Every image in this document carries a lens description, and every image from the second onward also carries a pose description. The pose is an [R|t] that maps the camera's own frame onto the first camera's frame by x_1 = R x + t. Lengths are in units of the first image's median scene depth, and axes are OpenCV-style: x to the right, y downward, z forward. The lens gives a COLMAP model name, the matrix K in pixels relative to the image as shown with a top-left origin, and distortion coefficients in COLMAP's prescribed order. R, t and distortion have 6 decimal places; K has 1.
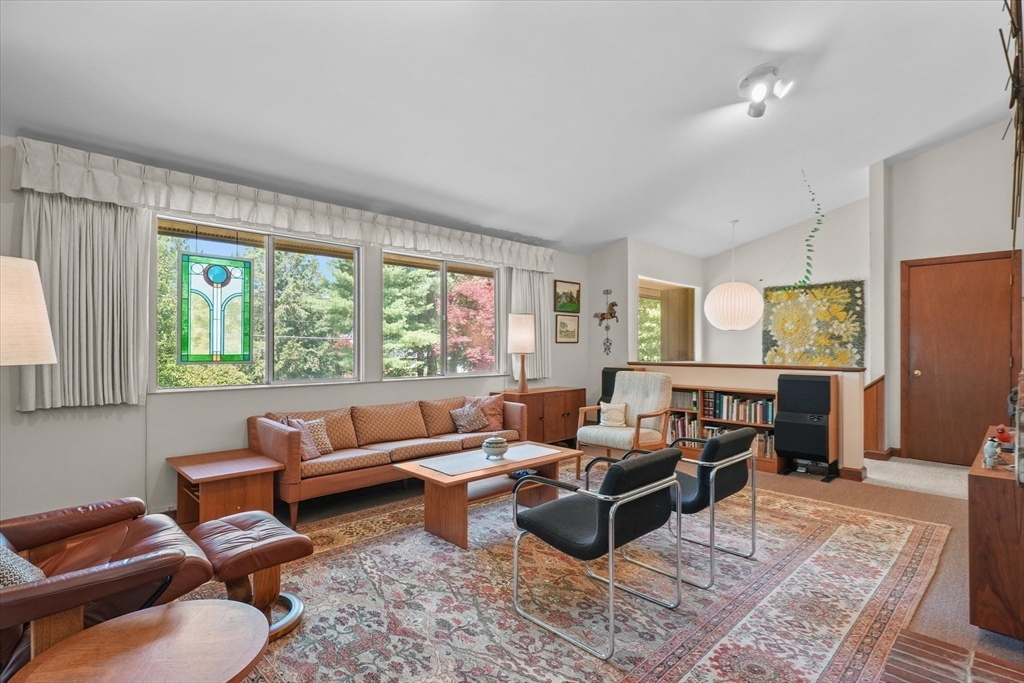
lens RADIAL K [[498.6, 0, 505.7], [0, 498.6, 349.0], [0, 0, 1]] dist [-0.004776, 0.001459]
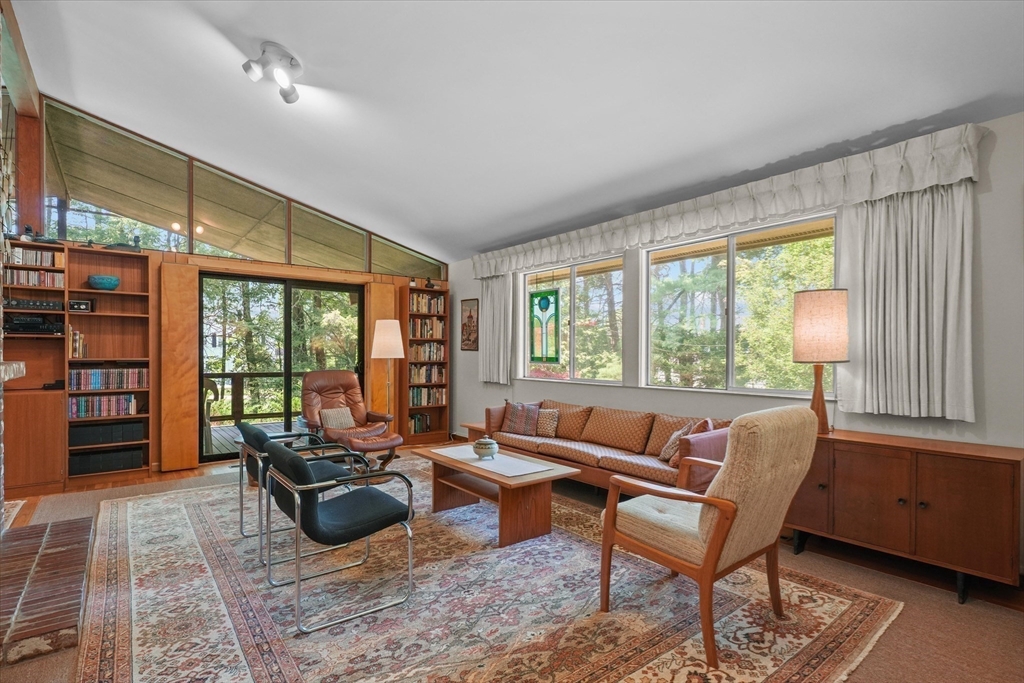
lens RADIAL K [[498.6, 0, 507.7], [0, 498.6, 349.9], [0, 0, 1]] dist [-0.004776, 0.001459]
pose [[-0.102924, -0.007450, -0.994661, 0.718804], [-0.005826, 0.999959, -0.006887, 0.001177], [0.994672, 0.005087, -0.102963, 0.826248]]
